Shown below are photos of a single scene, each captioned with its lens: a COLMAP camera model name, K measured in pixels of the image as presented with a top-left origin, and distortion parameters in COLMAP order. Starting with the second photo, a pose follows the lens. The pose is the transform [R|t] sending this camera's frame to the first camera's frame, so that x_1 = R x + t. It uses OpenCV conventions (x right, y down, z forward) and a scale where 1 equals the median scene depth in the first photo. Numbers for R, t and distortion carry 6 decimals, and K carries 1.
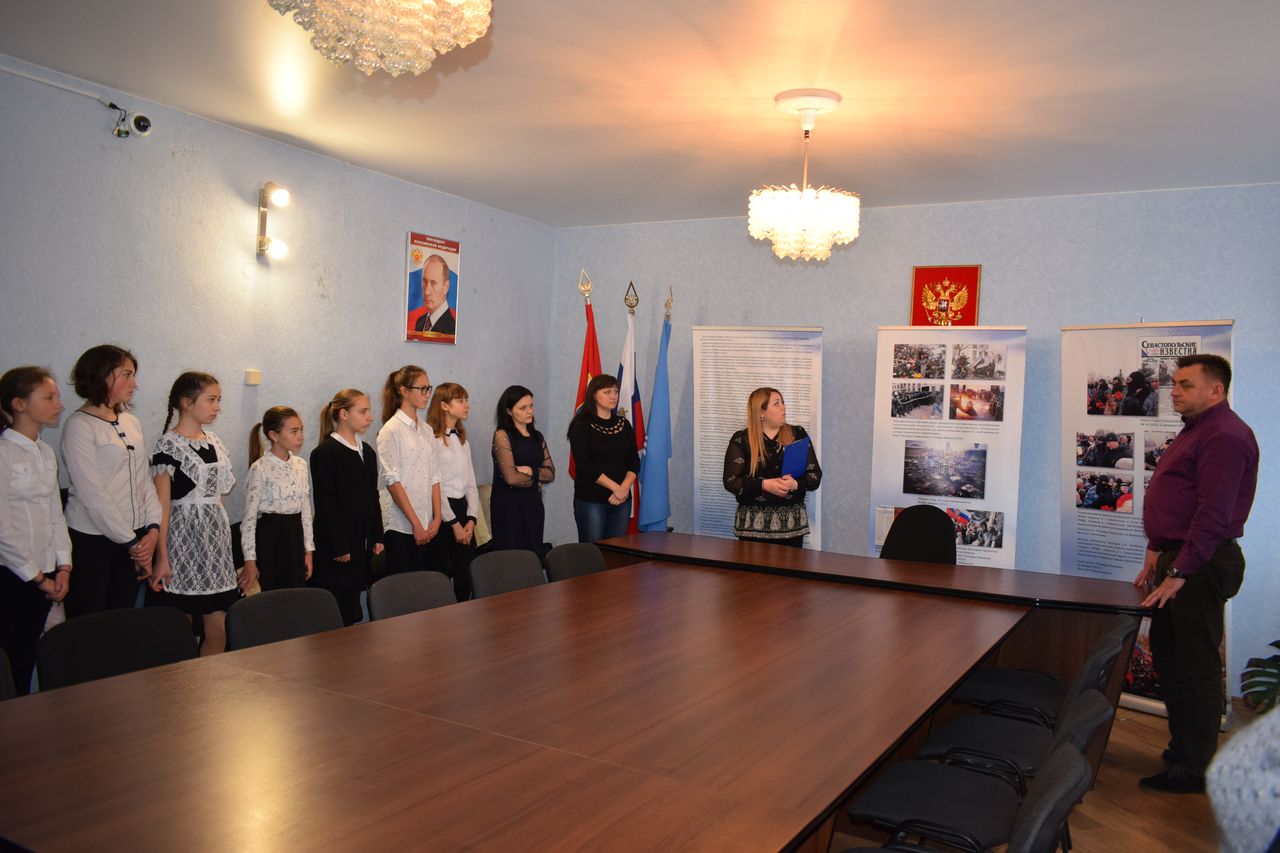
lens RADIAL K [[990.9, 0, 647.3], [0, 990.9, 428.6], [0, 0, 1]] dist [-0.000410, -0.002228]
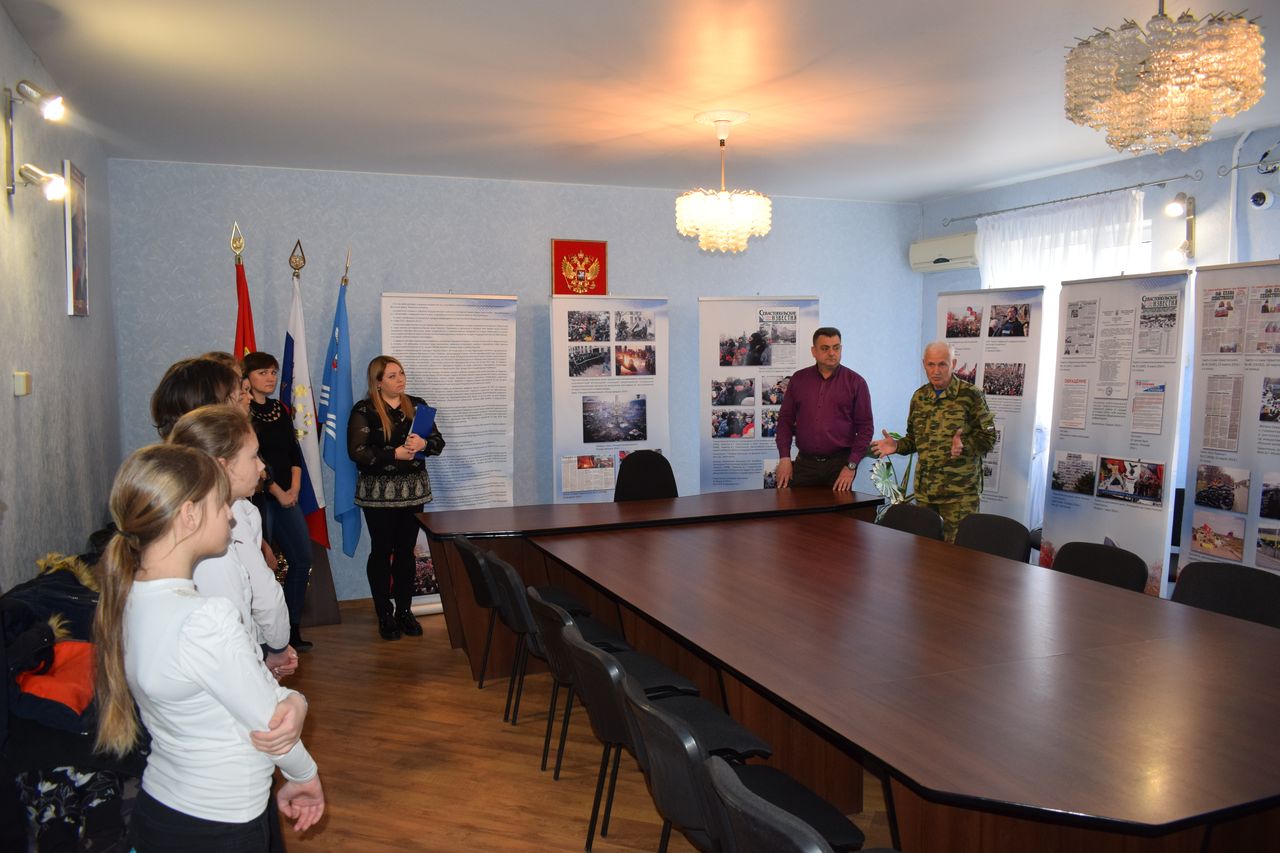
lens RADIAL K [[987.6, 0, 639.0], [0, 987.6, 428.4], [0, 0, 1]] dist [-0.020454, 0.013306]
pose [[0.624694, -0.106324, 0.773597, -0.589618], [0.051368, 0.994136, 0.095154, -0.057262], [-0.779178, -0.019704, 0.626493, 0.248886]]
